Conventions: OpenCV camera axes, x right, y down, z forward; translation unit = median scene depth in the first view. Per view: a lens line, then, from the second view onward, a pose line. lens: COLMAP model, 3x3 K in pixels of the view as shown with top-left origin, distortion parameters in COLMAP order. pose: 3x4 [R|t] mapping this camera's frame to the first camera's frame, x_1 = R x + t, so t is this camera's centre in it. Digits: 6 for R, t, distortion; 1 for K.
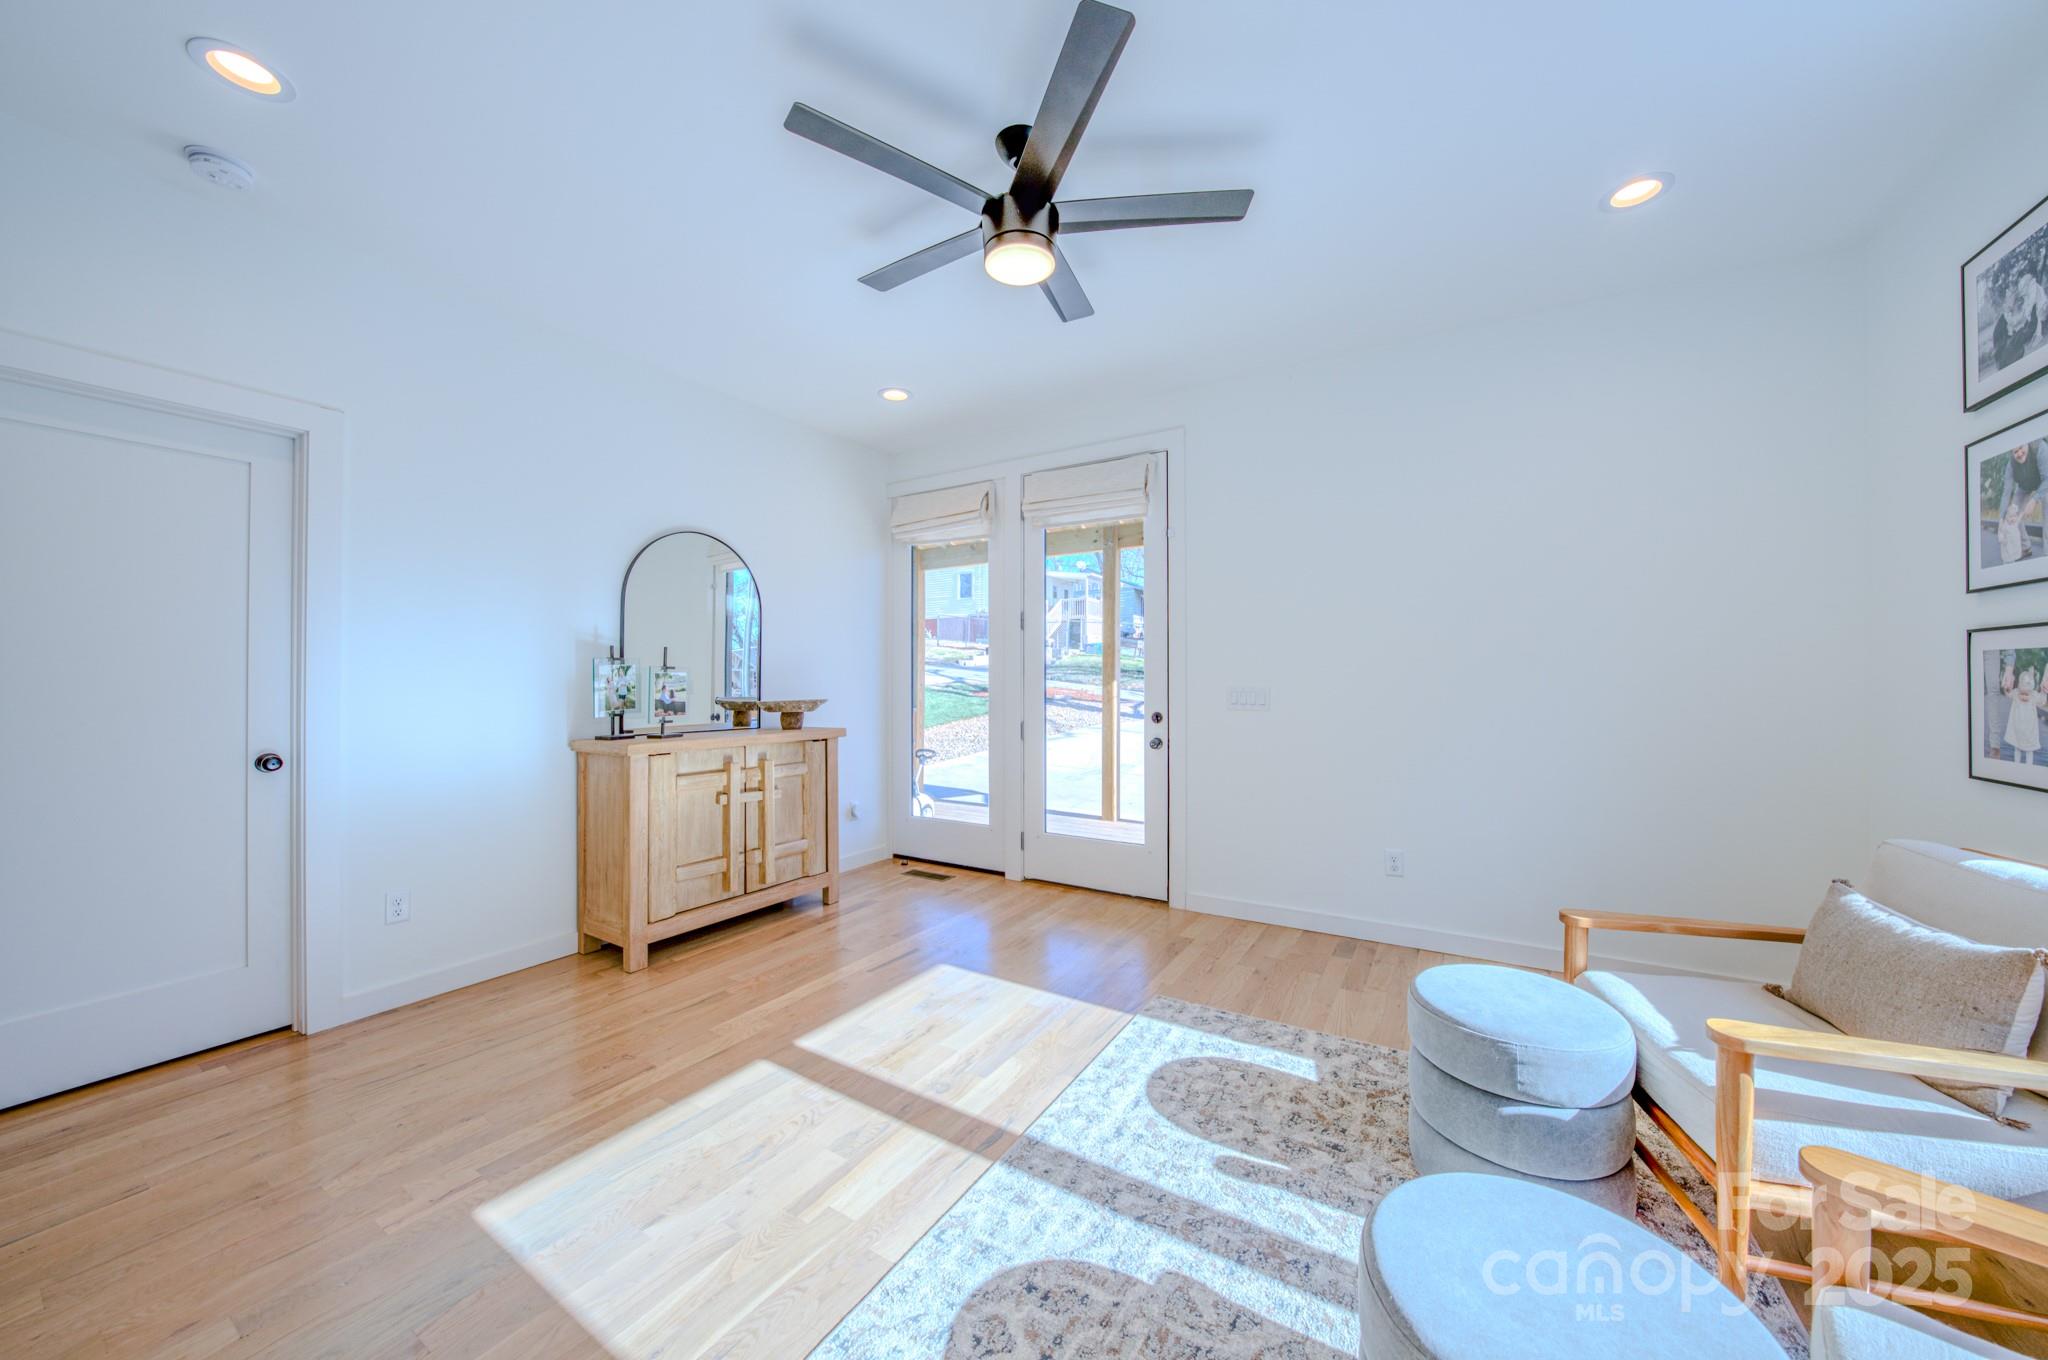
lens RADIAL K [[707.0, 0, 1024.3], [0, 707.0, 675.8], [0, 0, 1]] dist [-0.028539, 0.006718]
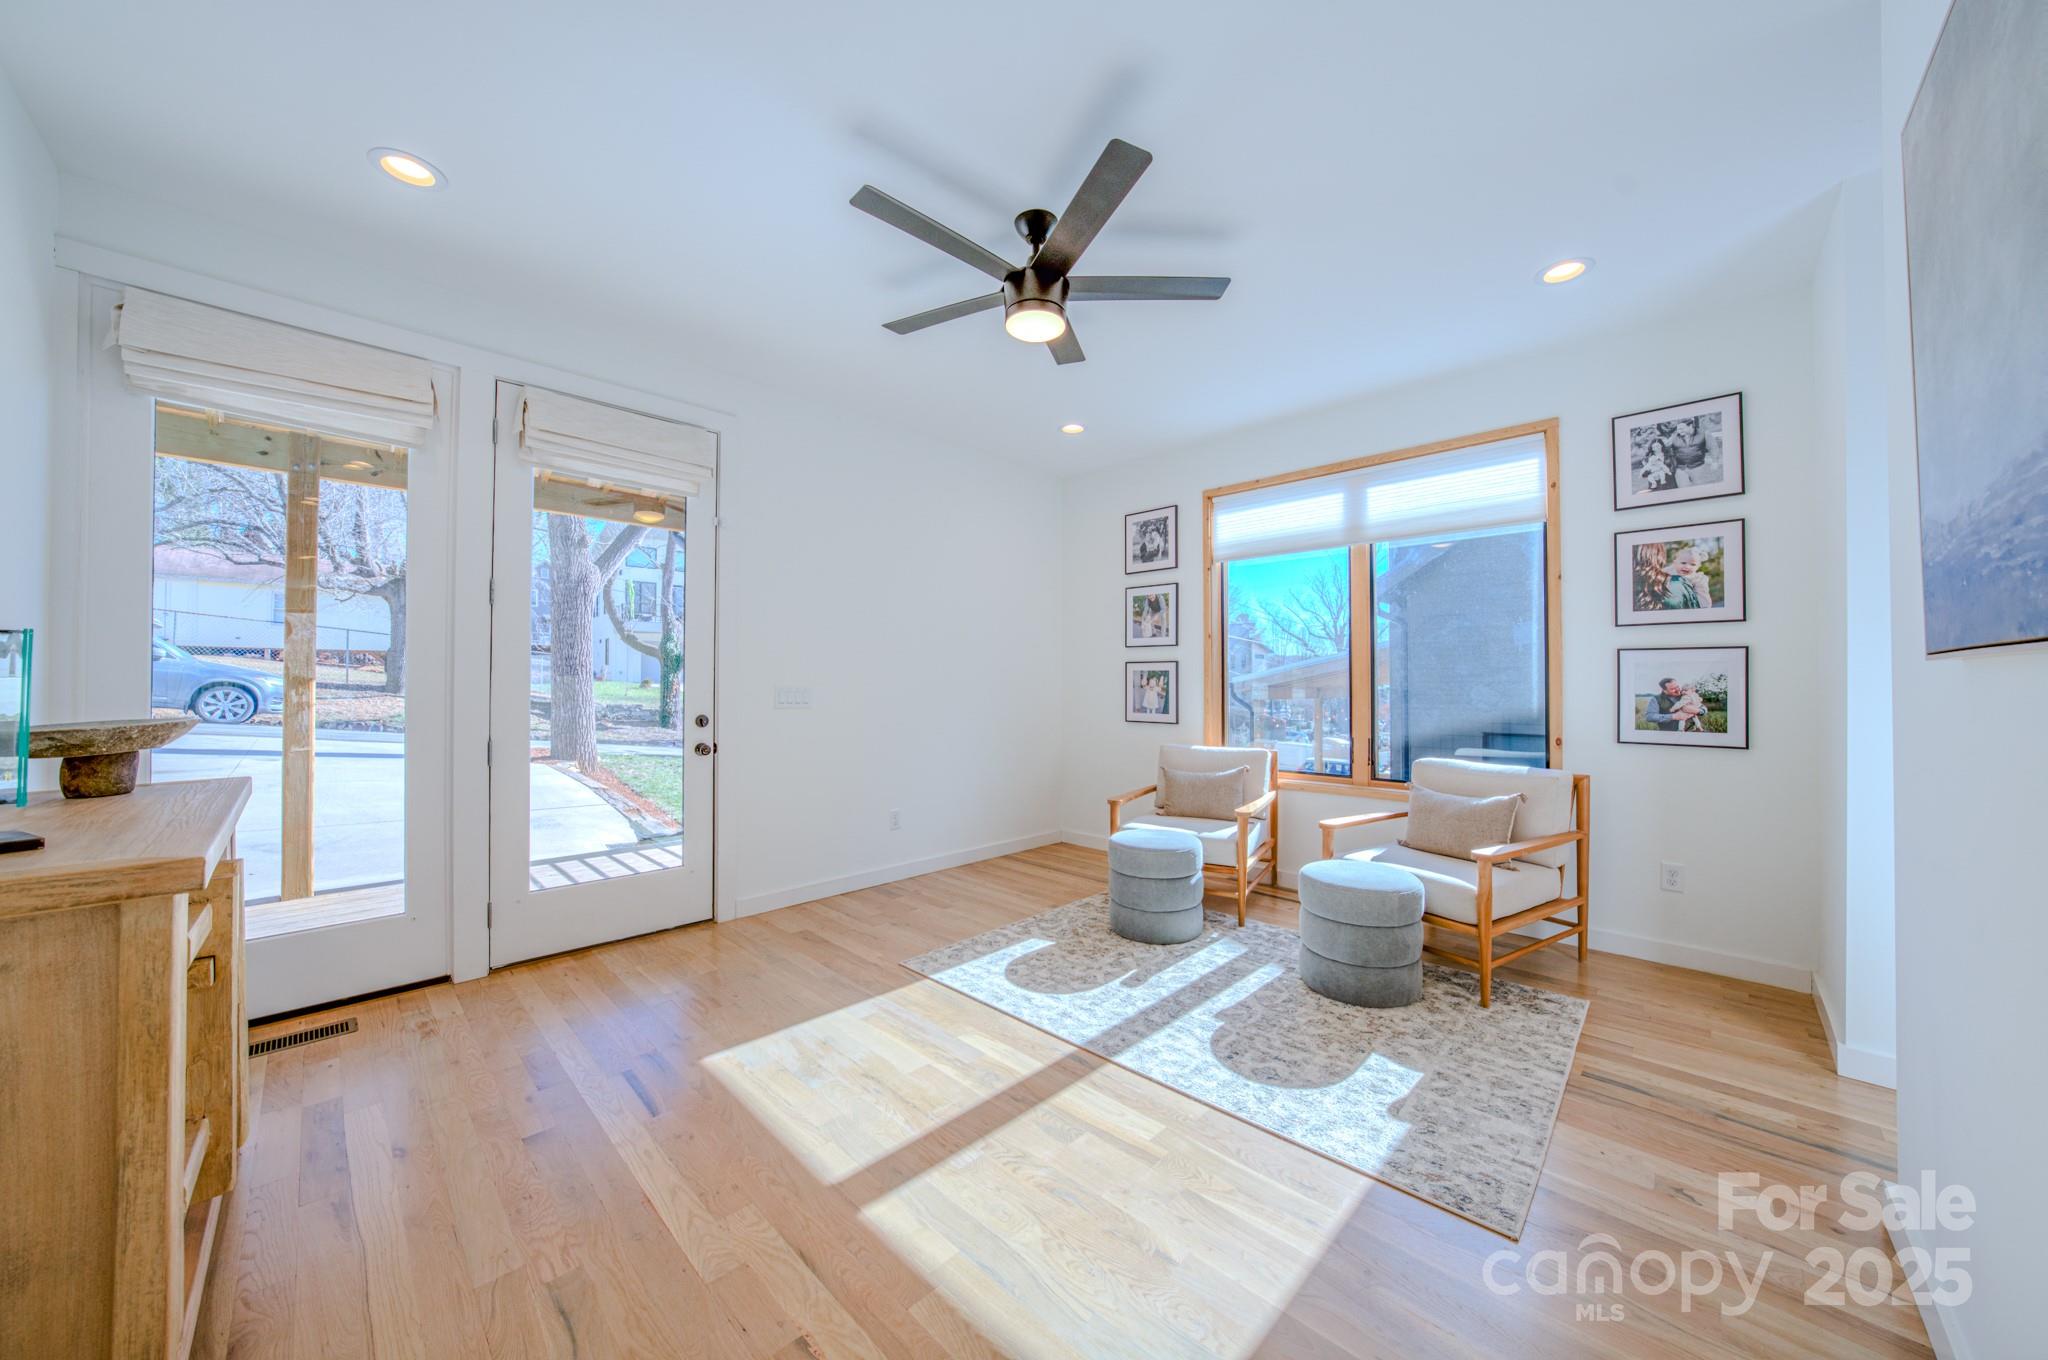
lens RADIAL K [[698.0, 0, 1024.0], [0, 698.0, 680.0], [0, 0, 1]] dist [-0.026316, 0.000079]
pose [[0.223769, 0.004019, 0.974634, -1.044885], [-0.010226, 0.999946, -0.001776, 0.006233], [-0.974588, -0.009569, 0.223798, 0.700325]]
